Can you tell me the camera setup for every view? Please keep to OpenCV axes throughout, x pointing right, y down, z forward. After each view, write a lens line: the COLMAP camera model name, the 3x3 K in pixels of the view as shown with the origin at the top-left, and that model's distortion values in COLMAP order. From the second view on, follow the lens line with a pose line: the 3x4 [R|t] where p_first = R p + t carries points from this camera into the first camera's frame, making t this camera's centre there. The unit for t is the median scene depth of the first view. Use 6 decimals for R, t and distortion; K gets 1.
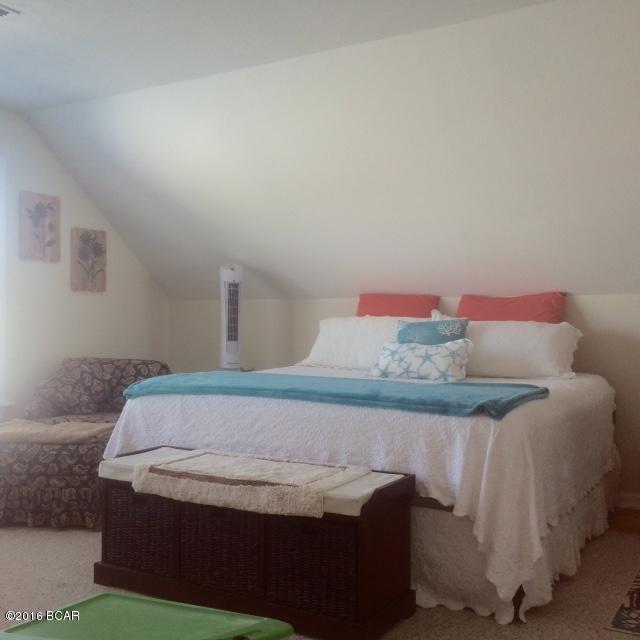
lens RADIAL K [[732.5, 0, 316.9], [0, 732.5, 320.0], [0, 0, 1]] dist [0.049932, 0.000000]
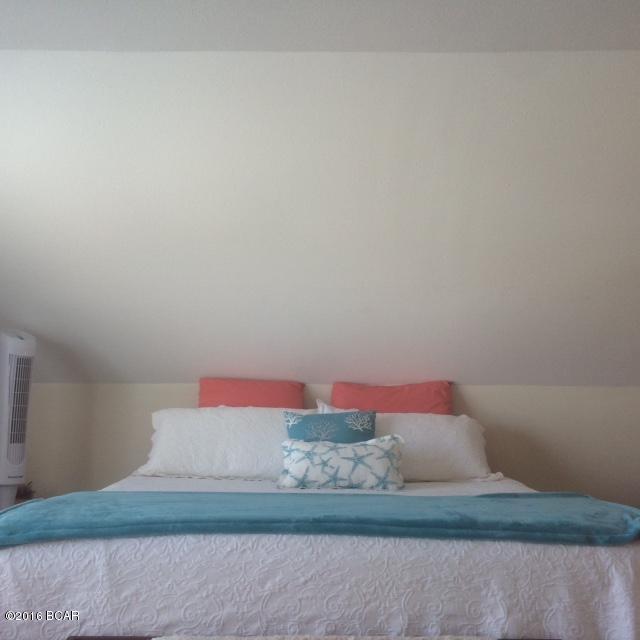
lens RADIAL K [[732.5, 0, 317.5], [0, 732.5, 320.2], [0, 0, 1]] dist [0.049932, 0.000000]
pose [[0.863930, 0.065817, 0.499292, -0.291440], [-0.001265, 0.991704, -0.128539, 0.004451], [-0.503610, 0.110417, 0.856846, 0.340860]]
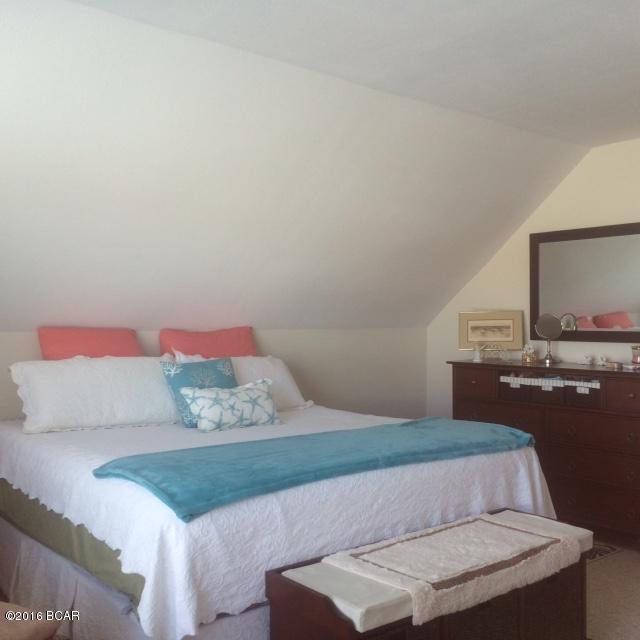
lens RADIAL K [[732.5, 0, 321.0], [0, 732.5, 320.7], [0, 0, 1]] dist [0.049932, 0.000000]
pose [[0.333068, -0.007237, 0.942875, -0.719968], [0.000539, 0.999972, 0.007485, -0.061218], [-0.942903, -0.001985, 0.333062, 0.613361]]
